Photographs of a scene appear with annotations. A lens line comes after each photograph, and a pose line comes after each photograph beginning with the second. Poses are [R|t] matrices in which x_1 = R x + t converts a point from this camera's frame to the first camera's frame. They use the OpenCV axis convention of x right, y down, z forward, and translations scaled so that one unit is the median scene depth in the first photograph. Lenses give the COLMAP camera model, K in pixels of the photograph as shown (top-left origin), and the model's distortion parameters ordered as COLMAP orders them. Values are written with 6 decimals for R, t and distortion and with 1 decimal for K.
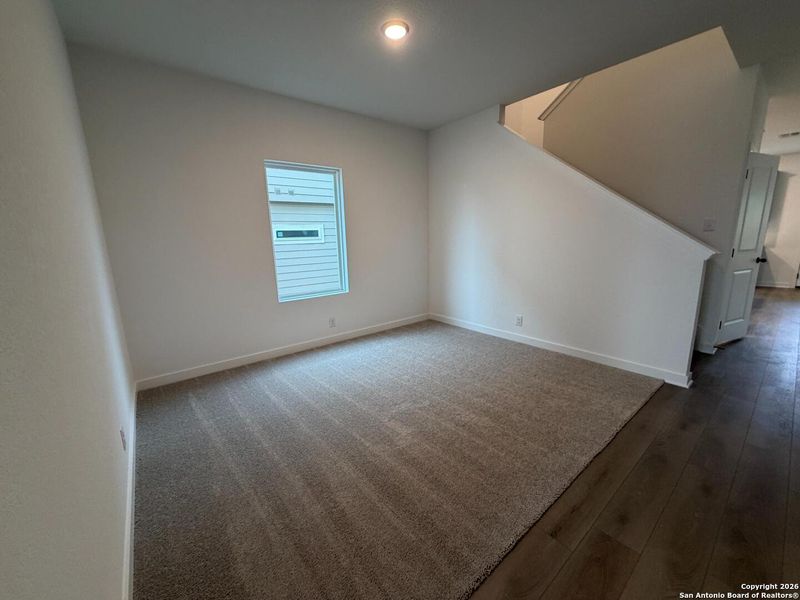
lens RADIAL K [[321.0, 0, 397.7], [0, 321.0, 299.4], [0, 0, 1]] dist [0.001768, 0.000165]
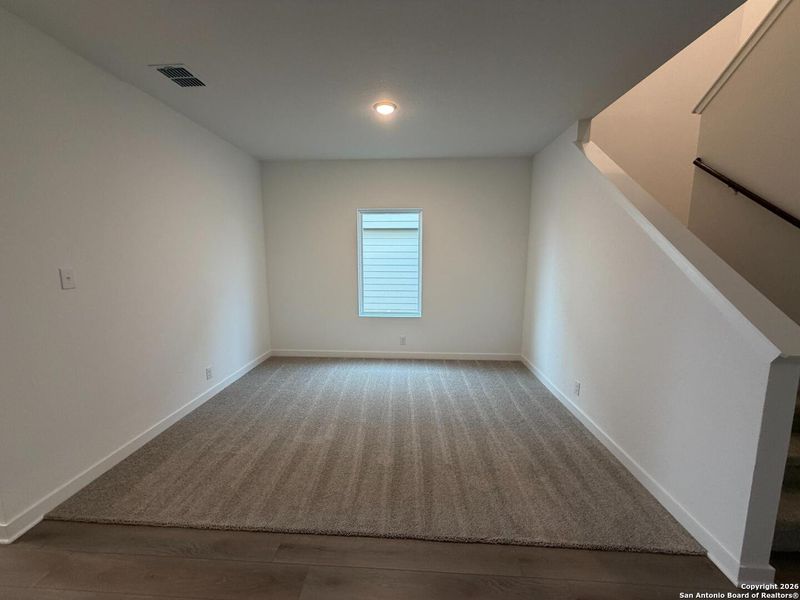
lens RADIAL K [[321.0, 0, 397.7], [0, 321.0, 299.4], [0, 0, 1]] dist [0.001768, 0.000165]
pose [[0.740211, 0.121432, -0.661318, 0.564405], [-0.147962, 0.988864, 0.015963, -0.097250], [0.655893, 0.086034, 0.749935, 0.118174]]
